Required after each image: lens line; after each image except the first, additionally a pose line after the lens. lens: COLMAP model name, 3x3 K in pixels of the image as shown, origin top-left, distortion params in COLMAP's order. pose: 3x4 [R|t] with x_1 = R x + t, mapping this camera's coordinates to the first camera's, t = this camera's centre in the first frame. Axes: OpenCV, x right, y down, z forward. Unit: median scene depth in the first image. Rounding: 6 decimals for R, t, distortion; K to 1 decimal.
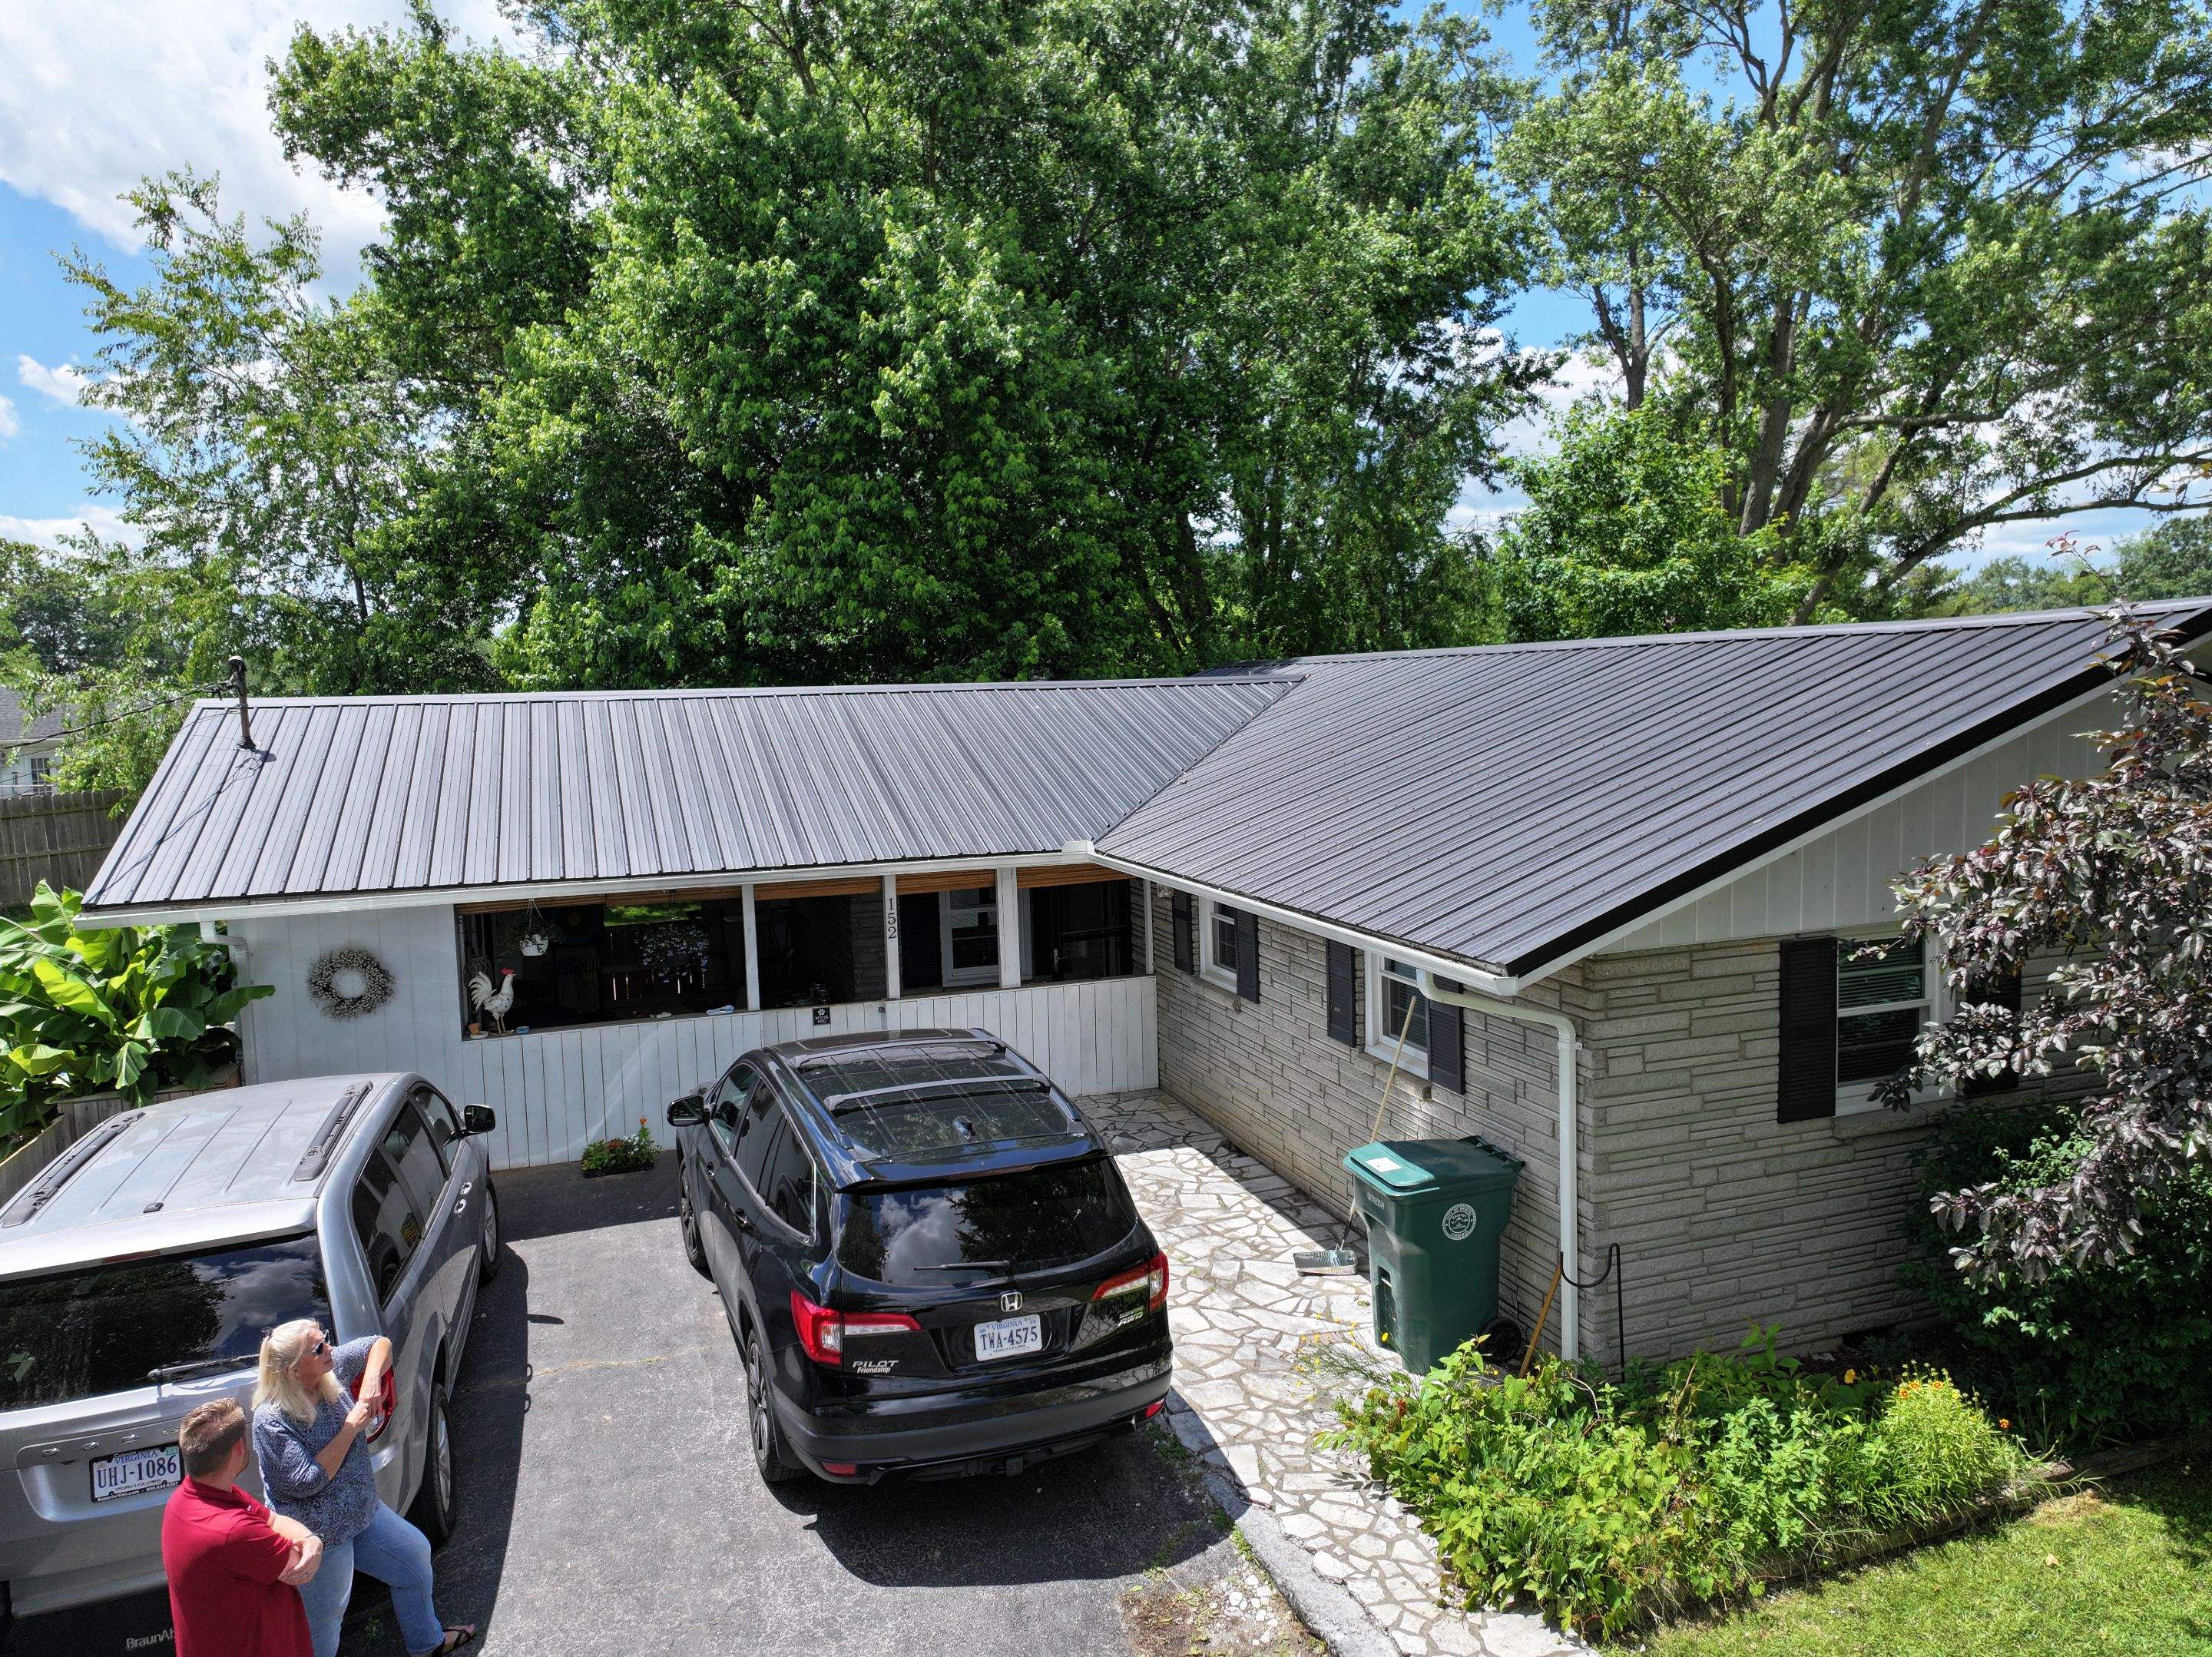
lens RADIAL K [[1546.2, 0, 1103.5], [0, 1546.2, 837.6], [0, 0, 1]] dist [0.012508, 0.009640]
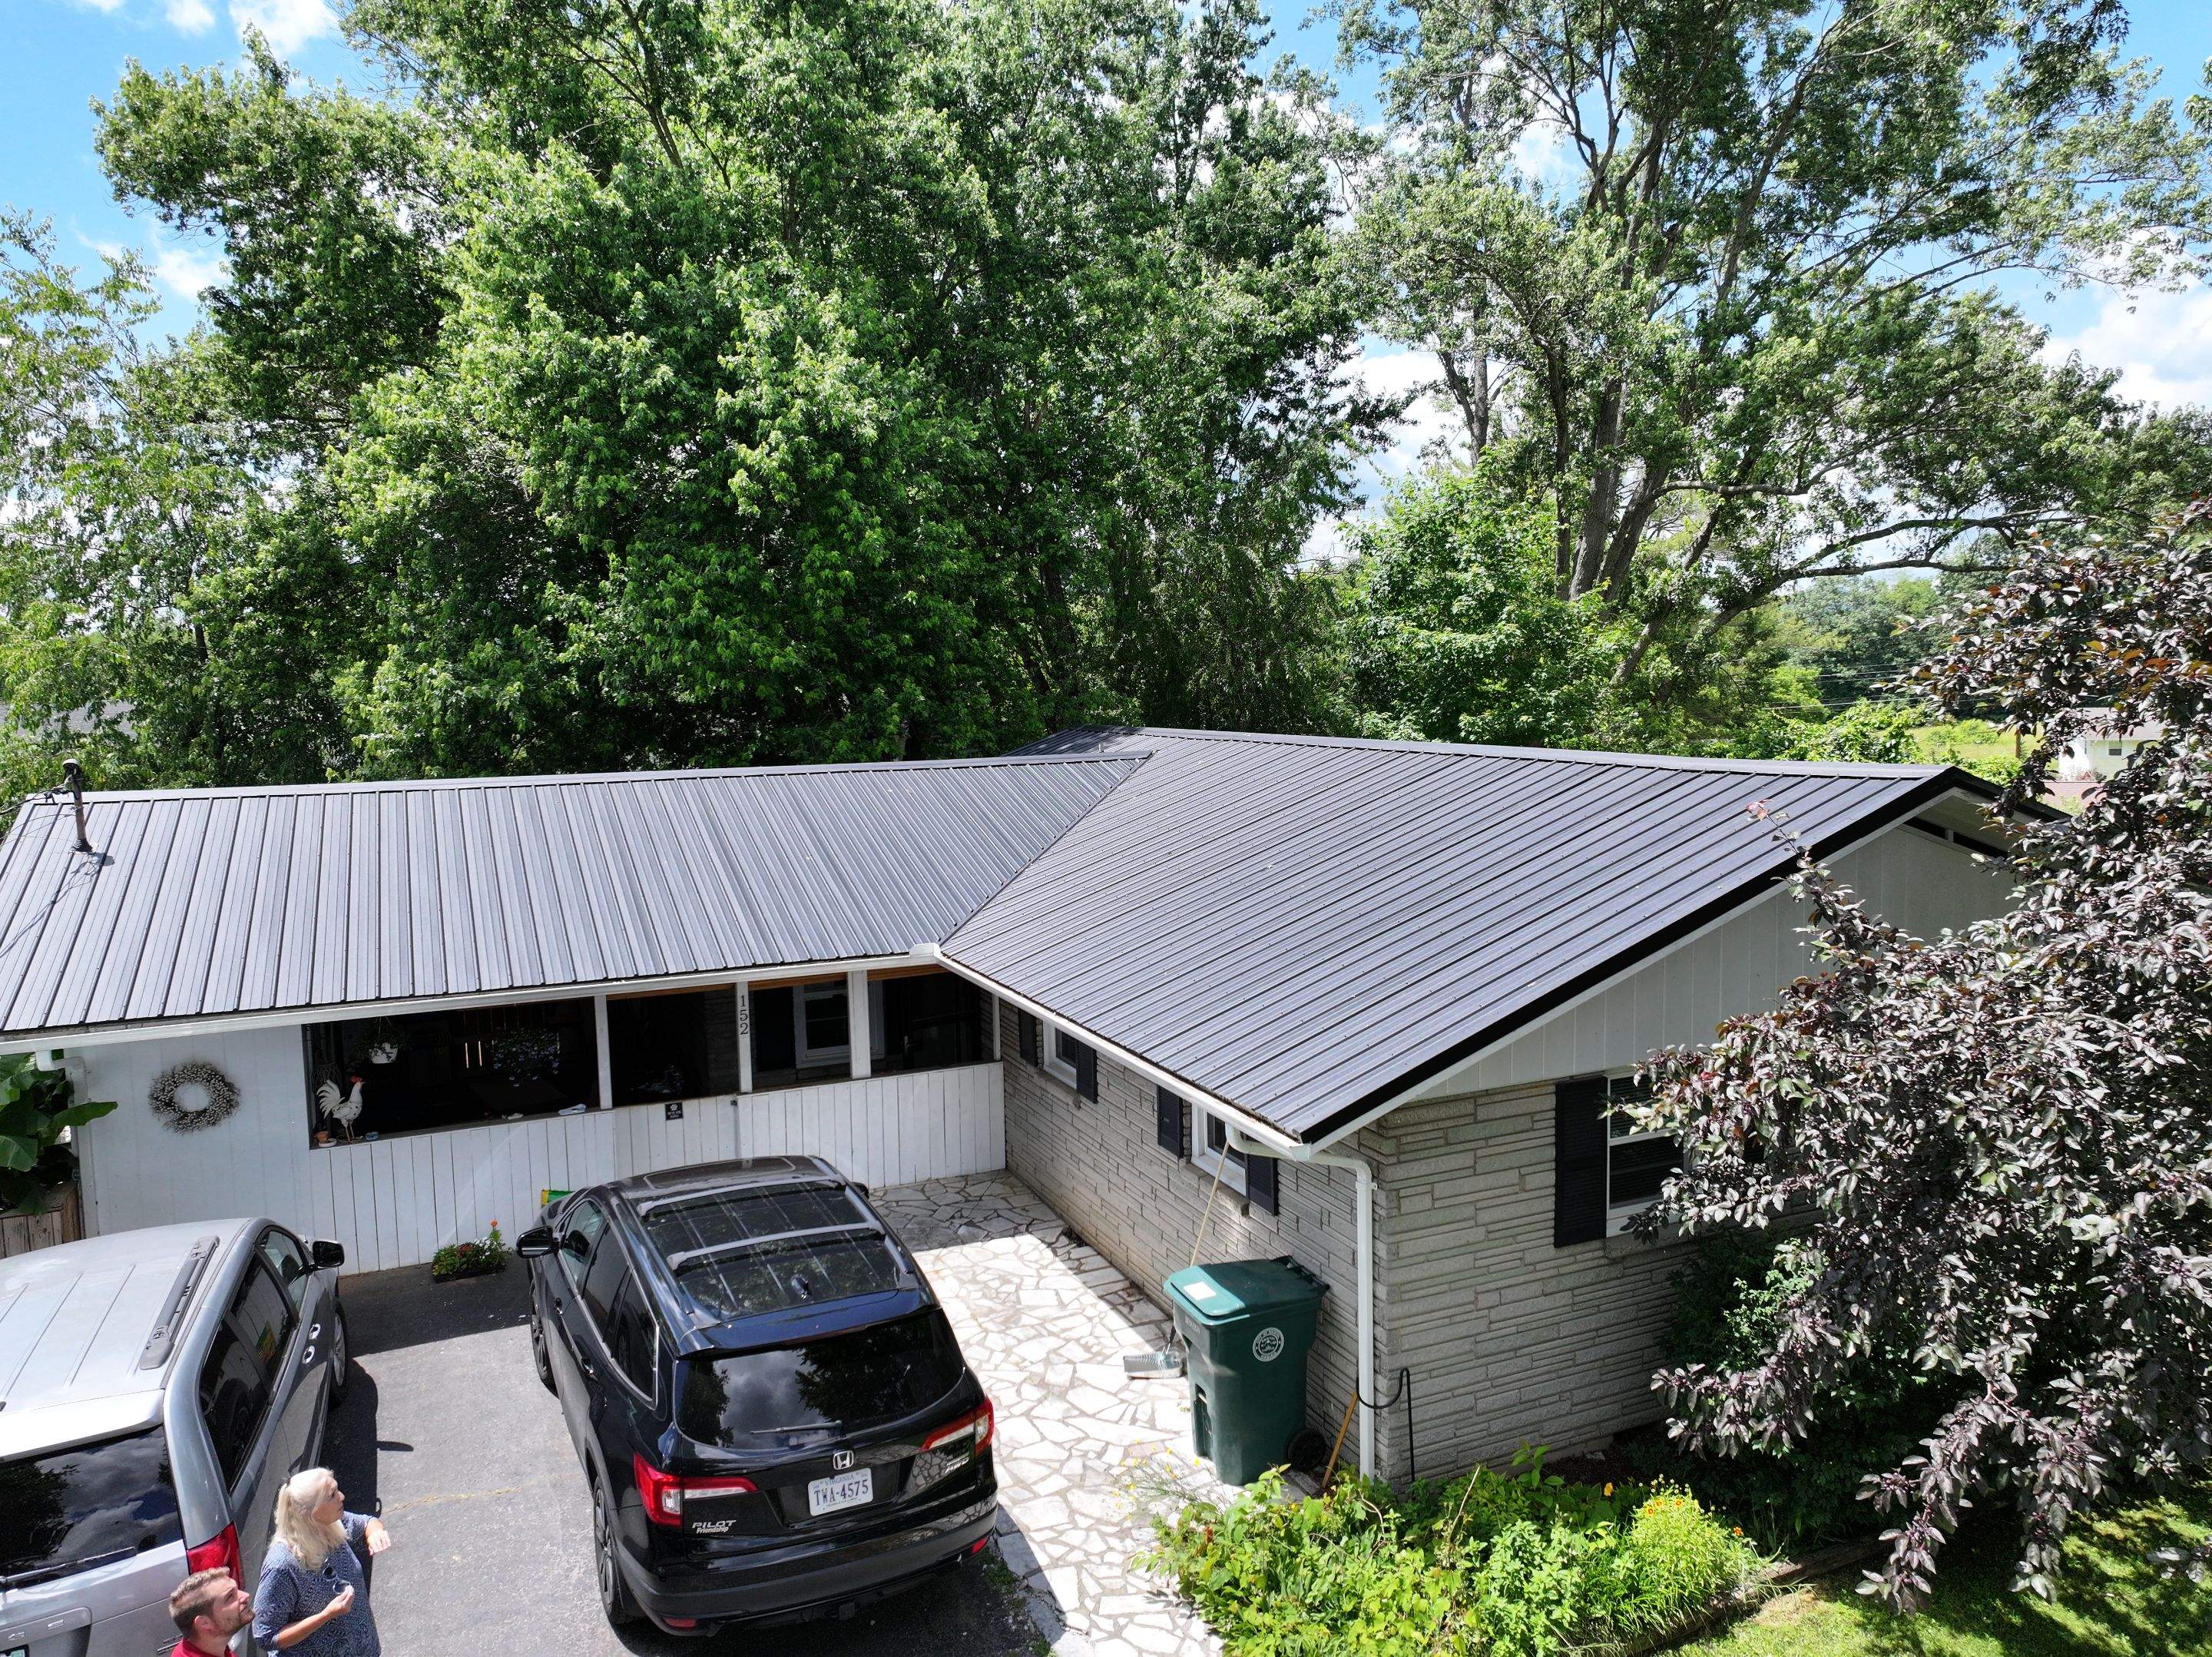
lens RADIAL K [[1546.2, 0, 1102.1], [0, 1546.2, 832.1], [0, 0, 1]] dist [0.012508, 0.009640]
pose [[0.996726, 0.000479, 0.080850, 0.018826], [-0.001104, 0.999970, 0.007693, -0.084707], [-0.080844, -0.007757, 0.996697, -0.048060]]
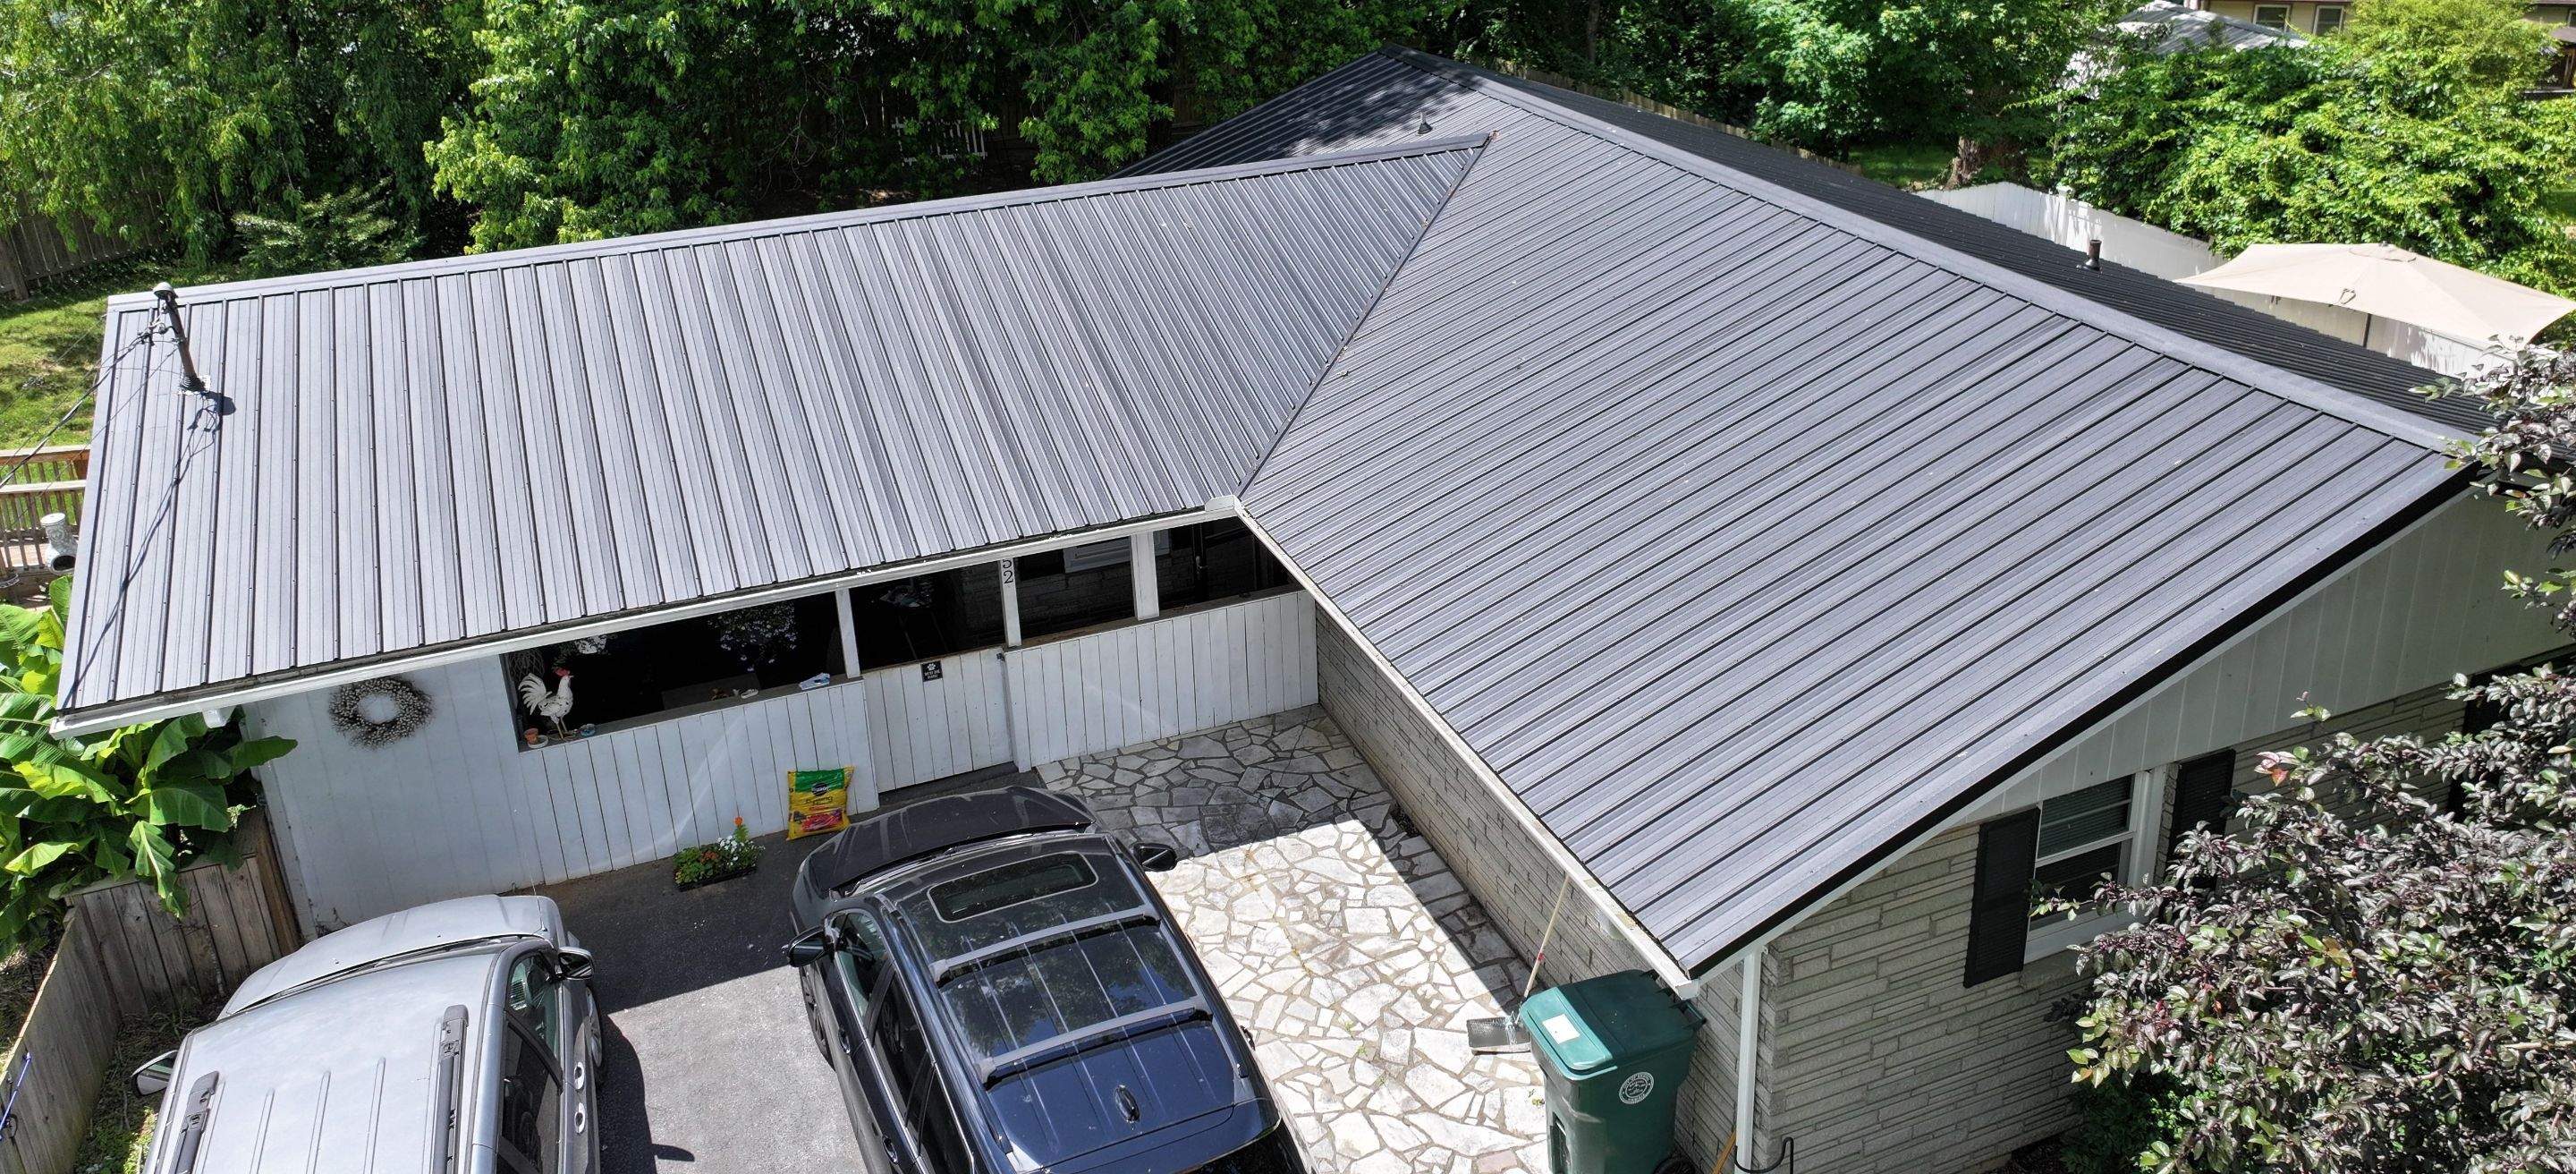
lens RADIAL K [[1940.5, 0, 1379.5], [0, 1940.5, 415.7], [0, 0, 1]] dist [0.014166, -0.008053]
pose [[0.997108, -0.021119, 0.073006, -0.008403], [-0.000063, 0.960387, 0.278671, -0.357289], [-0.075999, -0.277869, 0.957608, -0.029193]]
